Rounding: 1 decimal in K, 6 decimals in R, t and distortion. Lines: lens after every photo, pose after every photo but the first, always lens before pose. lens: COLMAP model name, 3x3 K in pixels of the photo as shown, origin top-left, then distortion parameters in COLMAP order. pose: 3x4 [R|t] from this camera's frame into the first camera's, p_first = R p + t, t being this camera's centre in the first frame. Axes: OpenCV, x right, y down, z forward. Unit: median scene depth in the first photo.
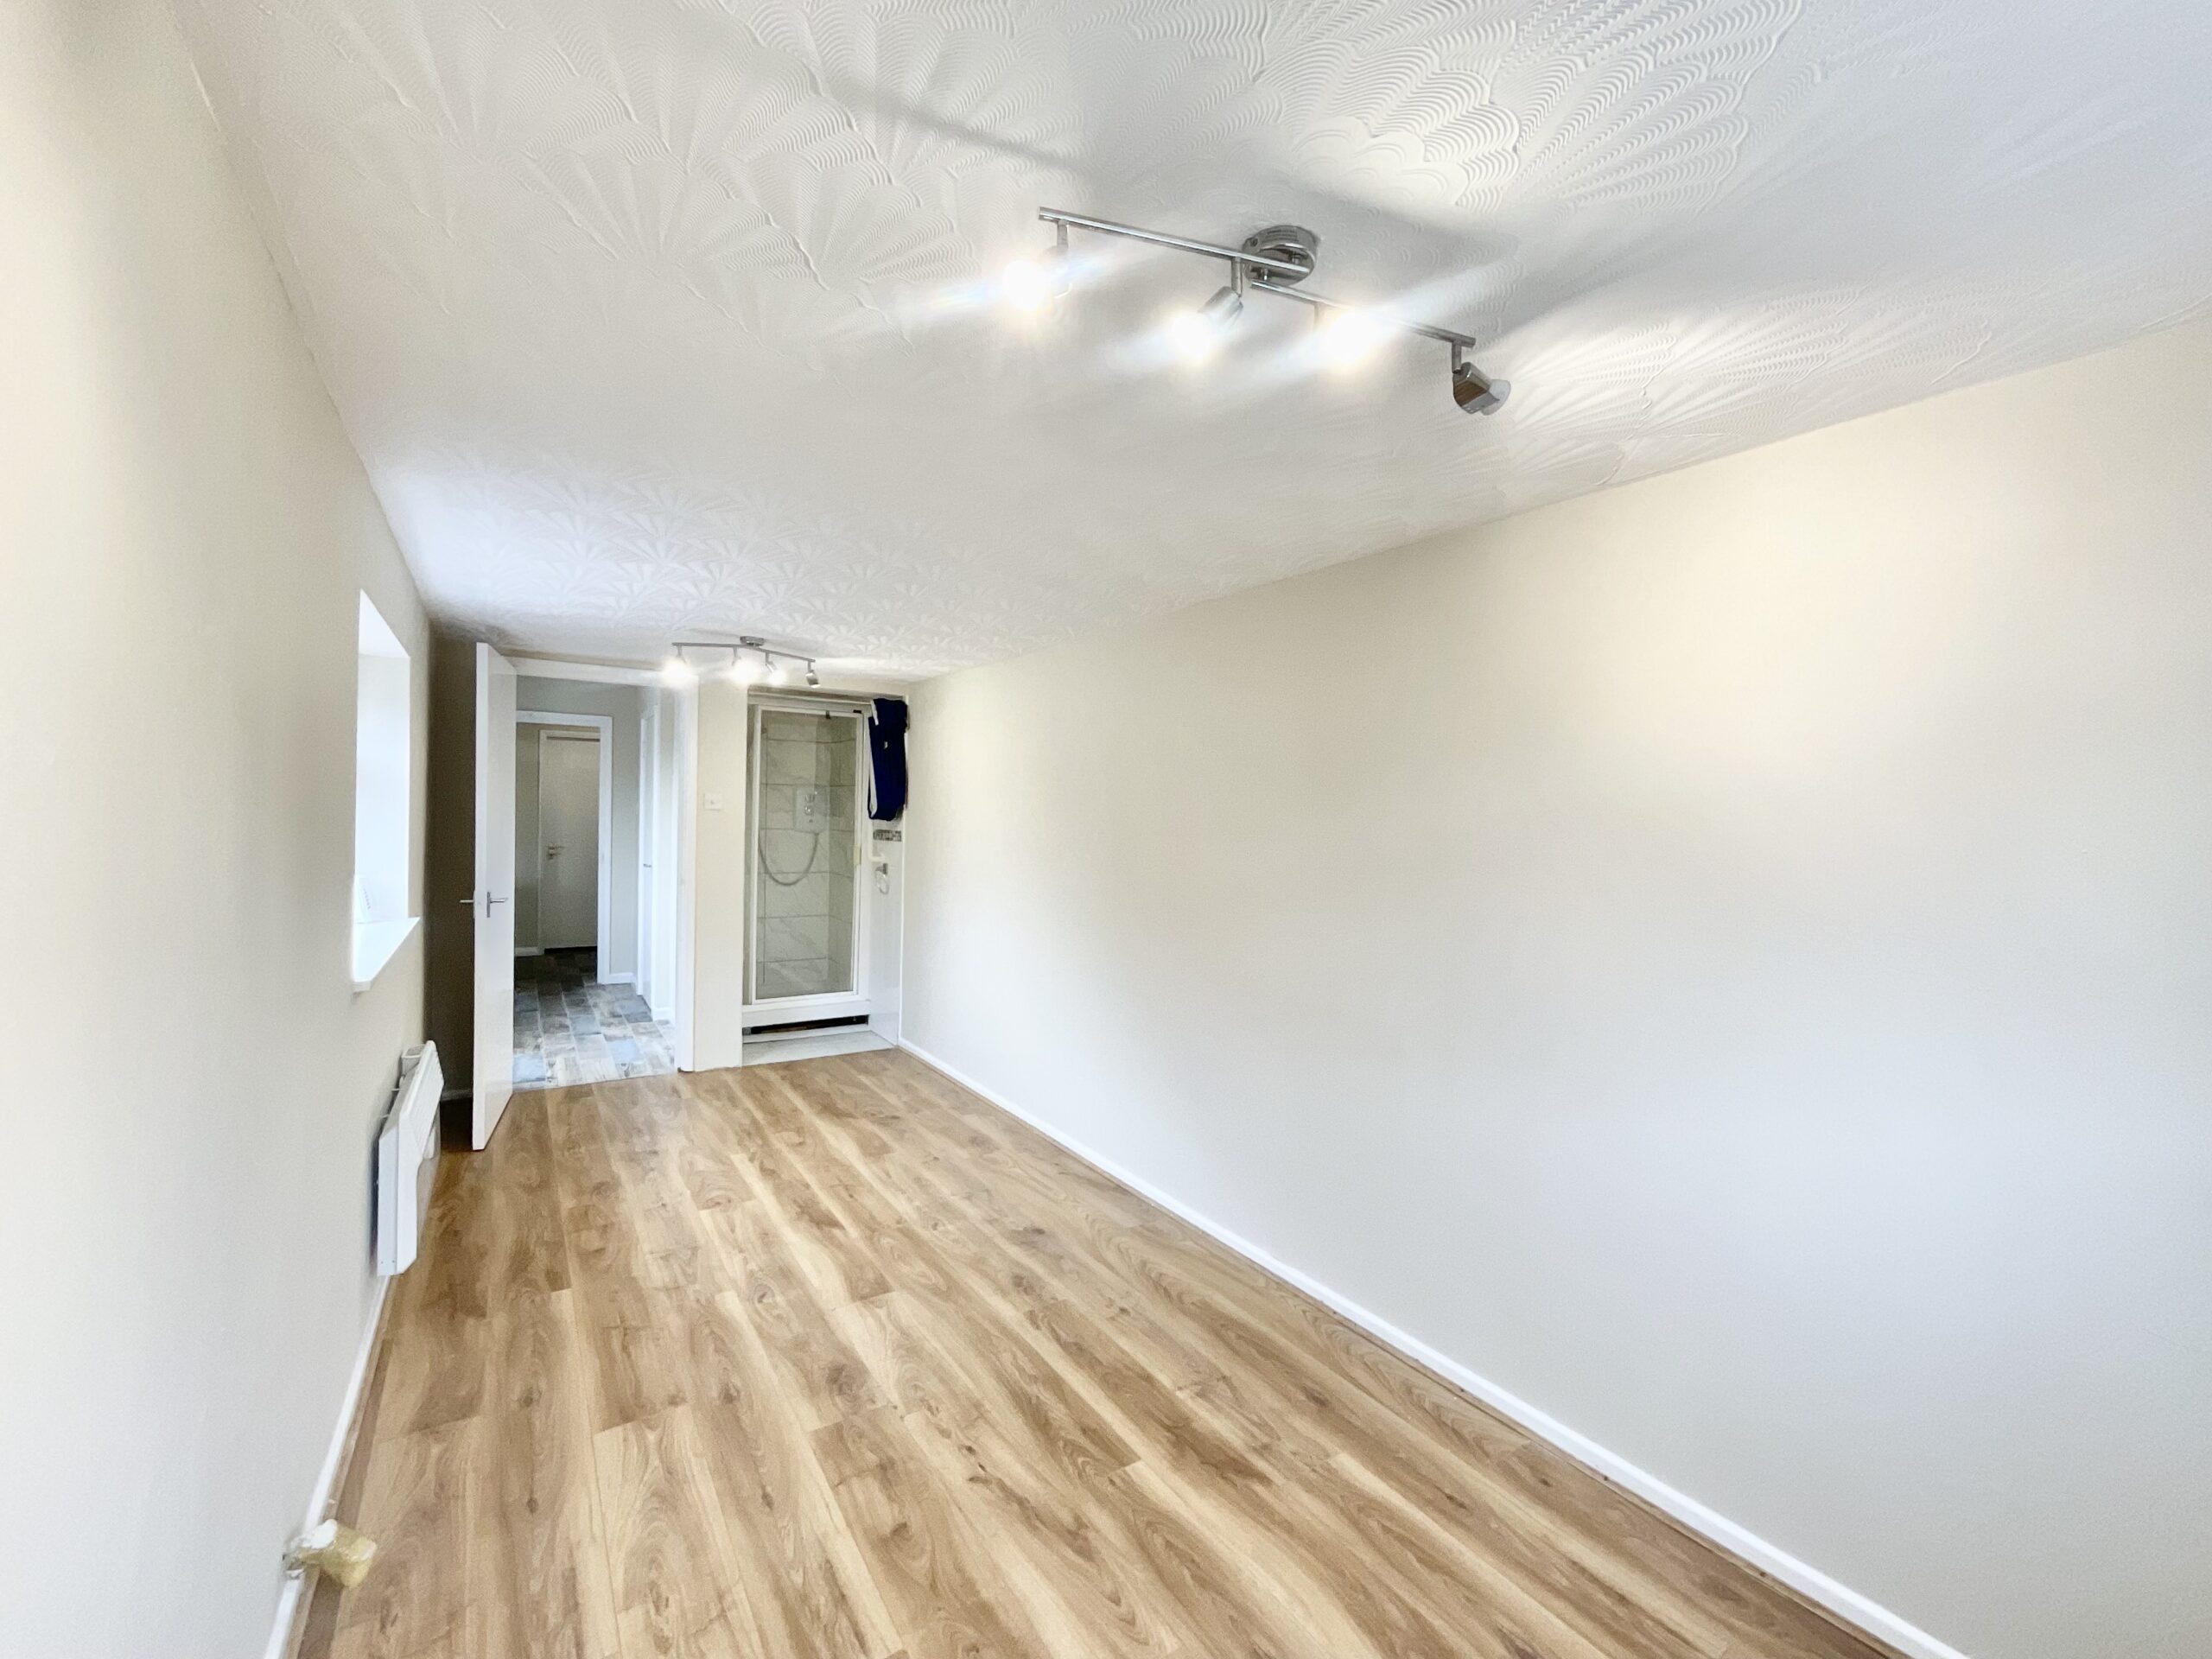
lens RADIAL K [[895.8, 0, 1103.9], [0, 895.8, 827.2], [0, 0, 1]] dist [0.000122, 0.000358]
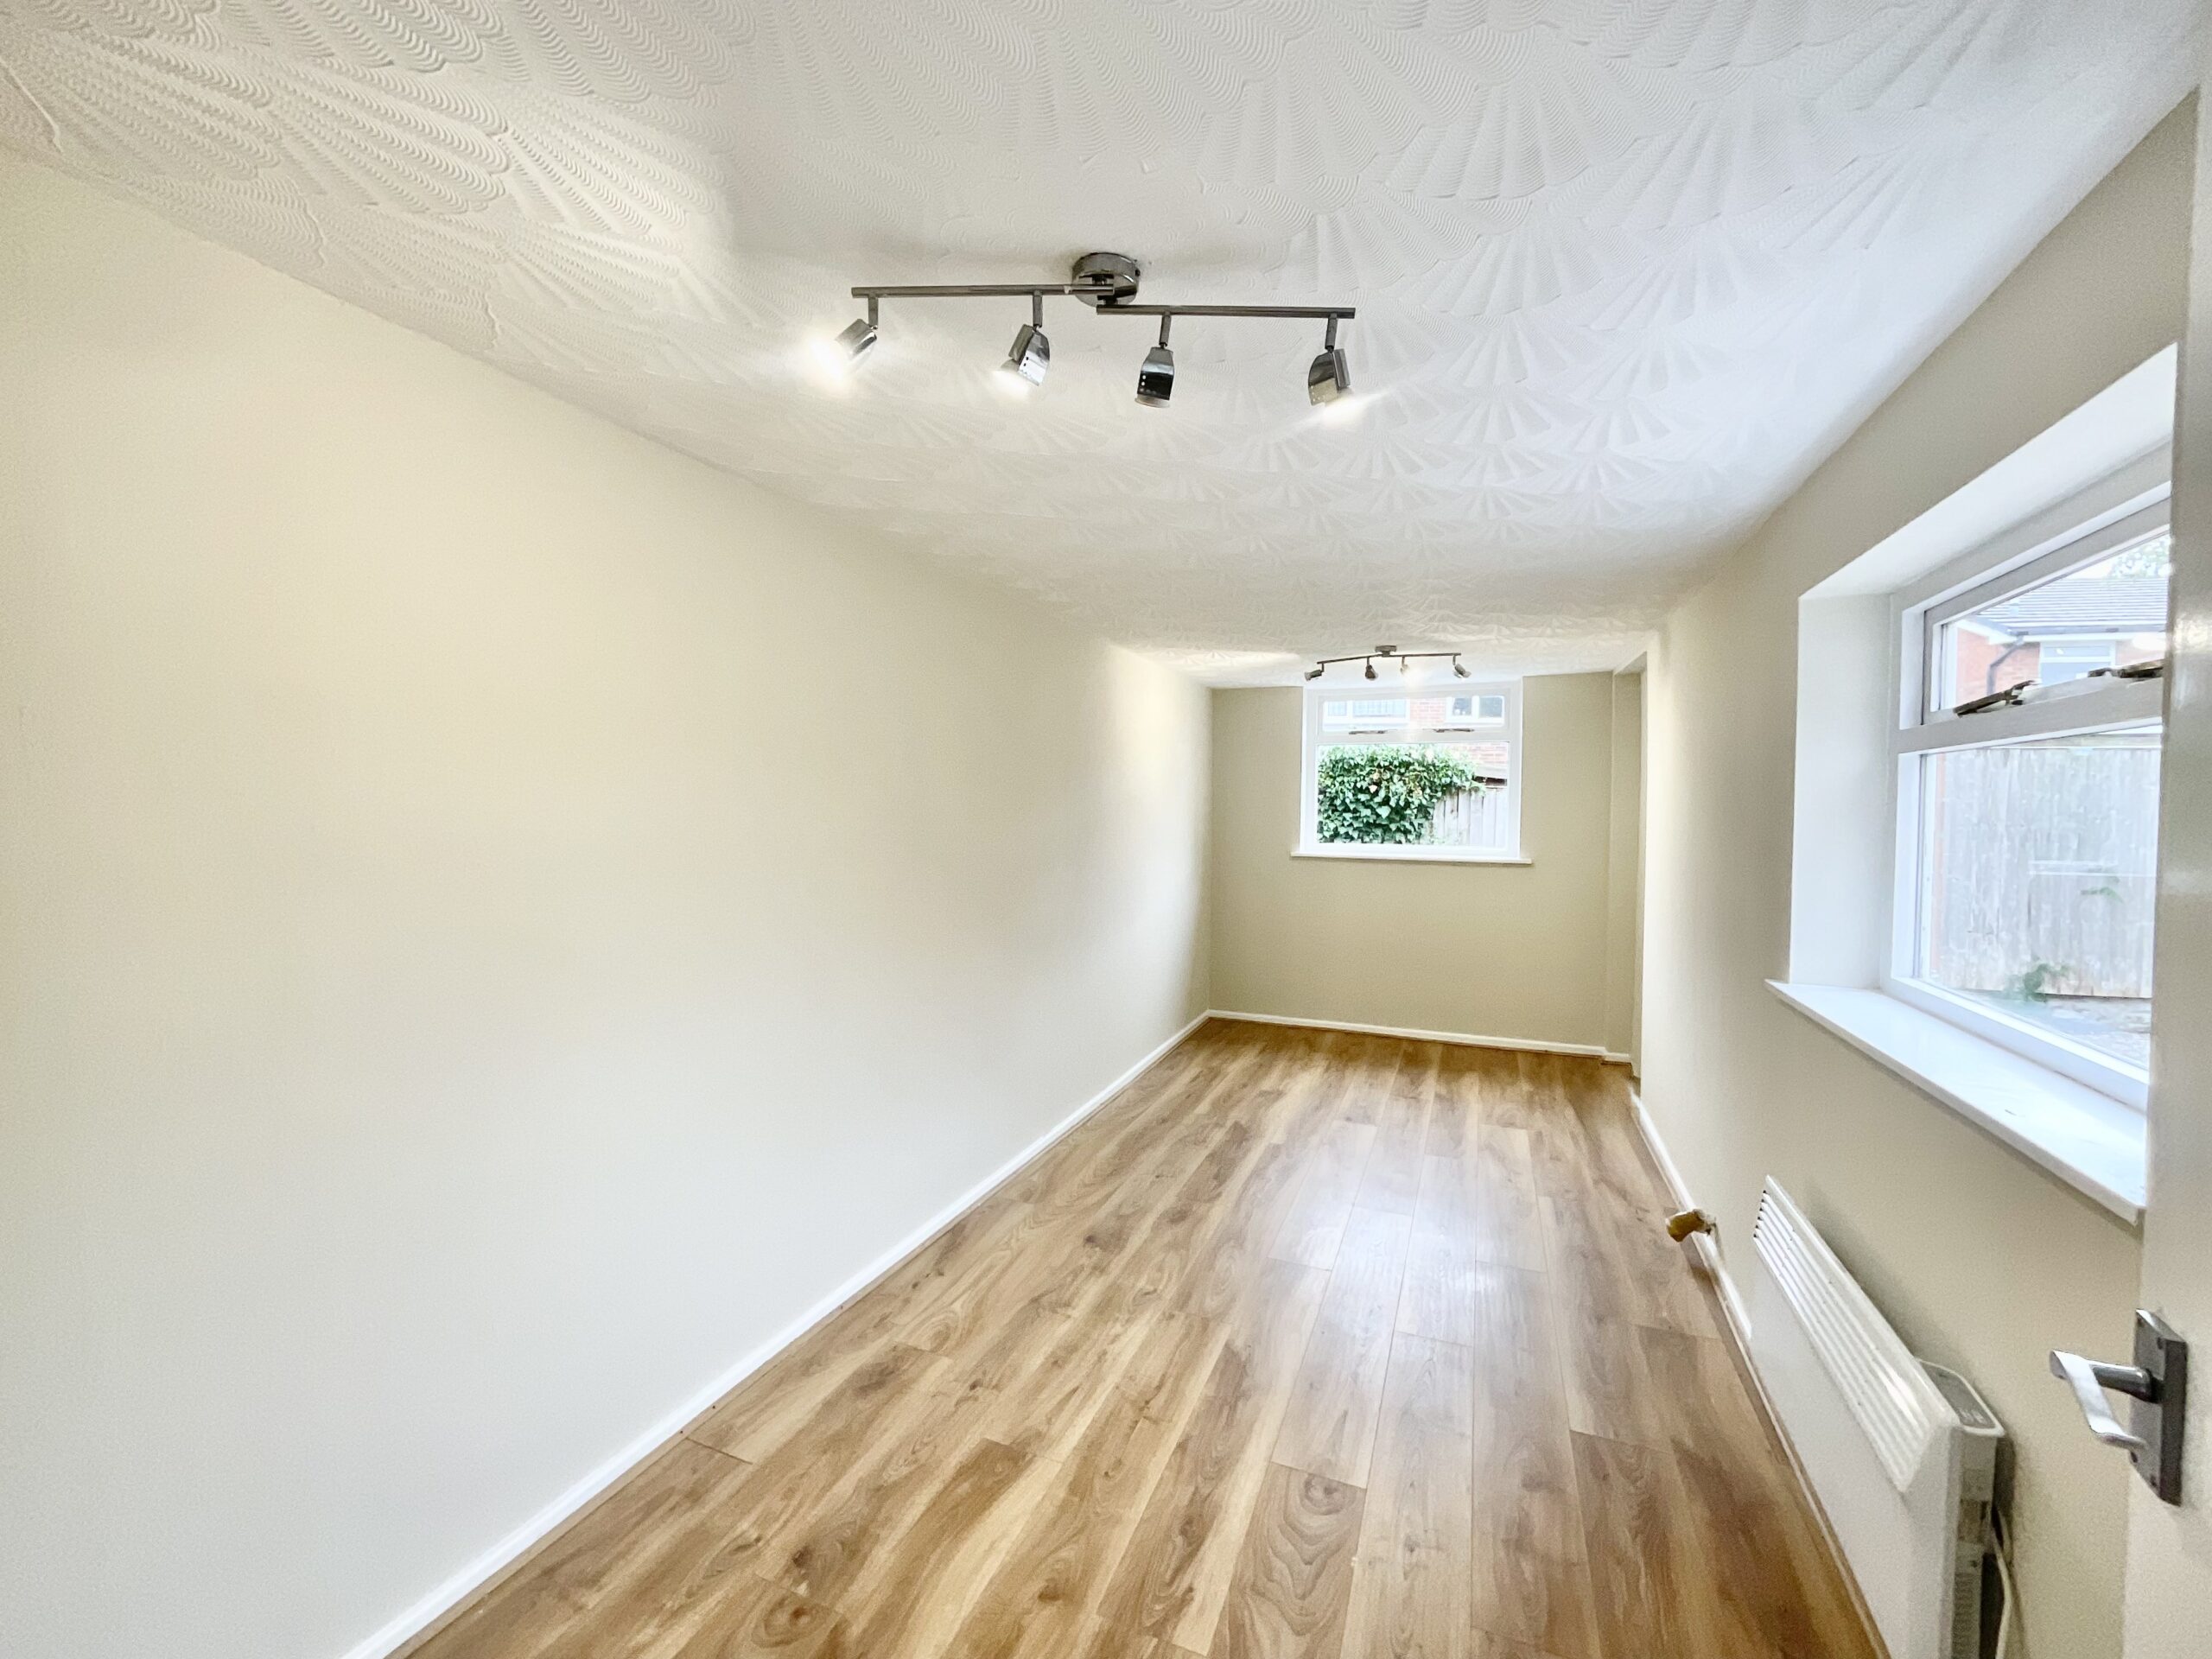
lens RADIAL K [[895.8, 0, 1103.9], [0, 895.8, 827.2], [0, 0, 1]] dist [0.000122, 0.000358]
pose [[-0.551361, -0.044151, 0.833098, -0.854203], [-0.014342, 0.998953, 0.043449, -0.027513], [-0.834144, 0.012008, -0.551416, 1.508189]]
